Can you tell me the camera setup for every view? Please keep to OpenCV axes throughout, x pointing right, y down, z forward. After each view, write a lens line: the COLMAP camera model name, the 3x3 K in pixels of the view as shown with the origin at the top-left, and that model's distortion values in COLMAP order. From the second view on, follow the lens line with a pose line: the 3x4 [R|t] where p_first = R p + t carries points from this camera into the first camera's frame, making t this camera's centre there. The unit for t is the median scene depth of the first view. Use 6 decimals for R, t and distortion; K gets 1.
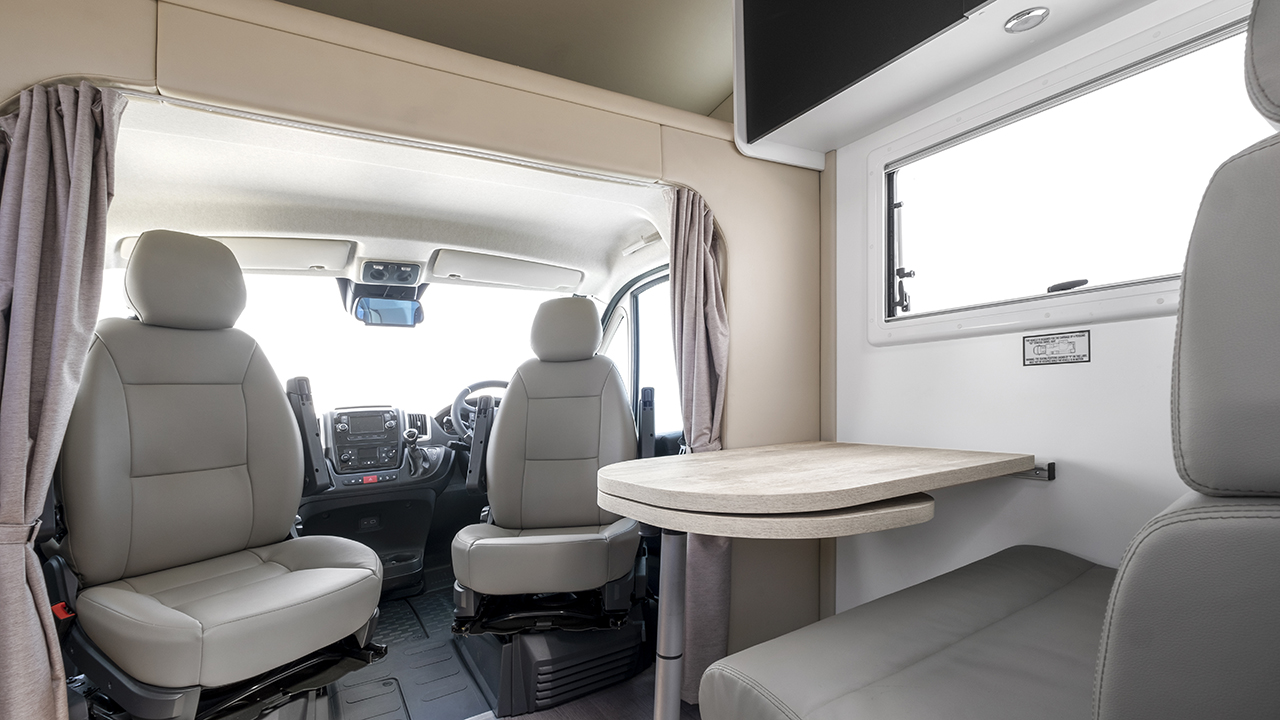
lens RADIAL K [[566.5, 0, 636.4], [0, 566.5, 355.7], [0, 0, 1]] dist [0.002167, -0.000056]
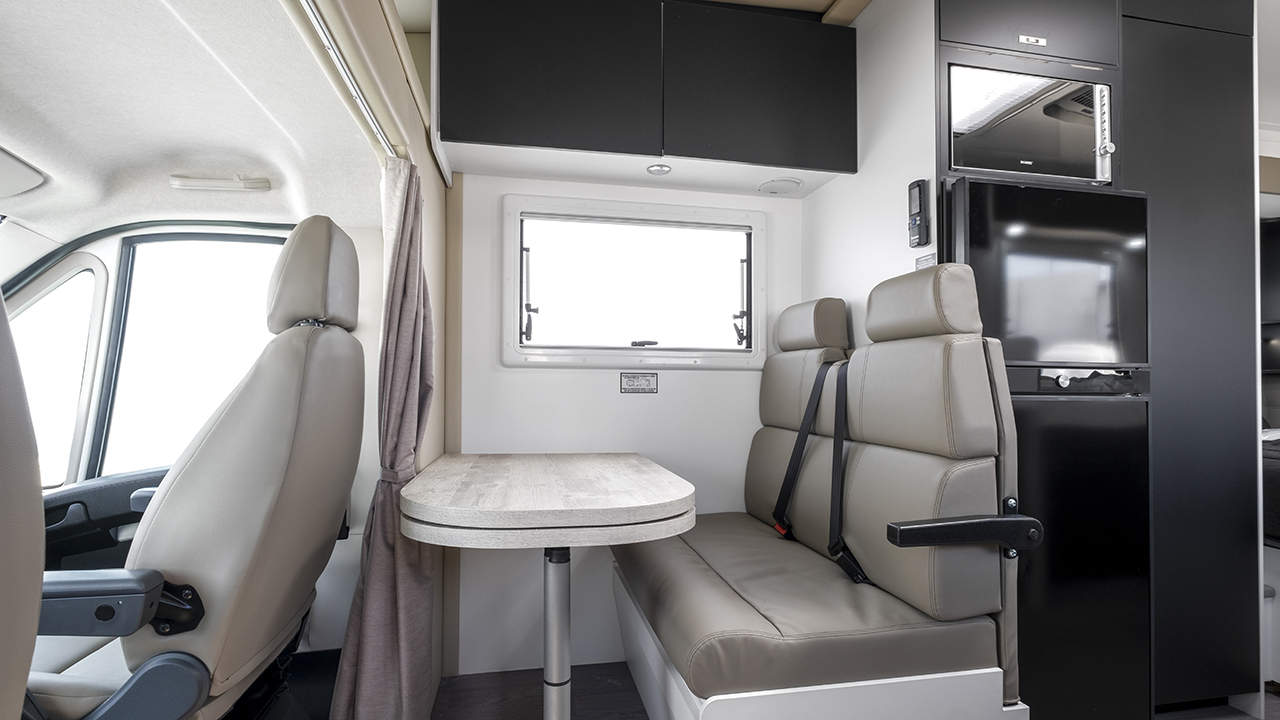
lens RADIAL K [[566.5, 0, 634.0], [0, 566.5, 366.1], [0, 0, 1]] dist [0.002167, -0.000056]
pose [[0.351356, 0.076134, 0.933141, -0.692440], [-0.089558, 0.994851, -0.047448, 0.015895], [-0.931949, -0.066899, 0.356366, 0.447020]]
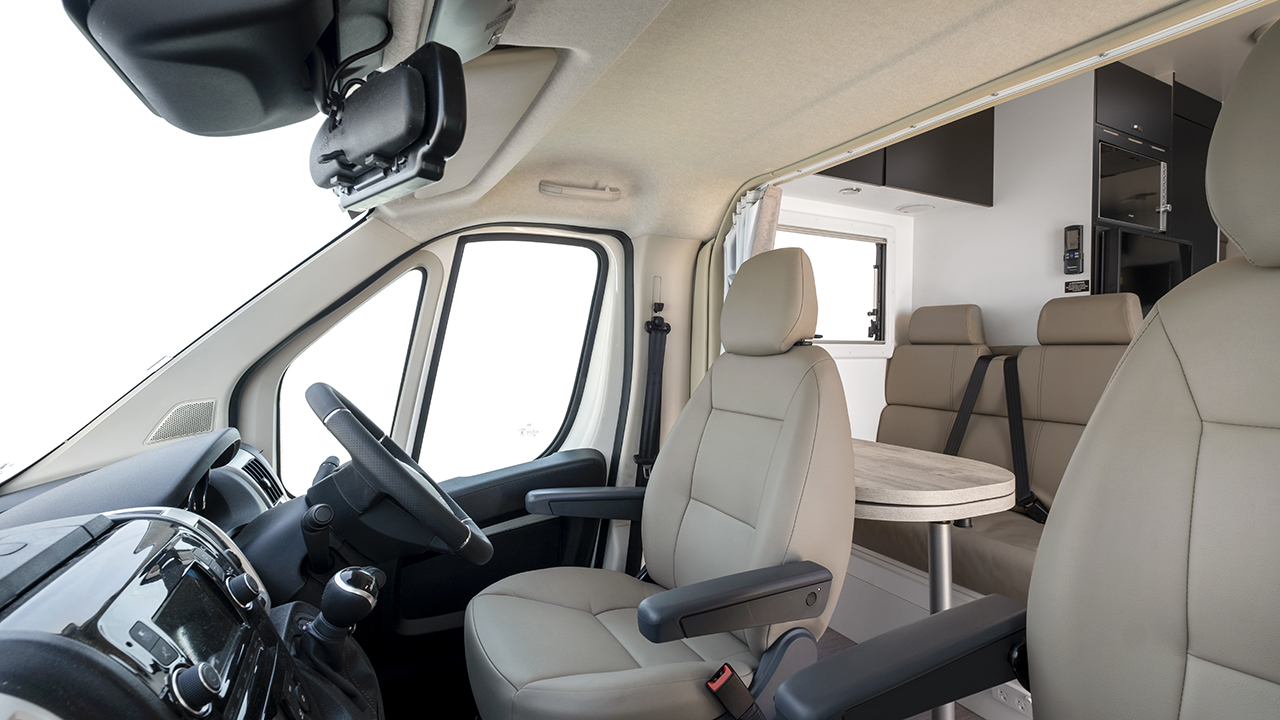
lens RADIAL K [[566.5, 0, 644.8], [0, 566.5, 346.9], [0, 0, 1]] dist [0.002167, -0.000056]
pose [[0.086815, 0.047486, 0.995092, -1.055591], [-0.084669, 0.995601, -0.040123, 0.025741], [-0.992620, -0.080770, 0.090454, 1.313534]]
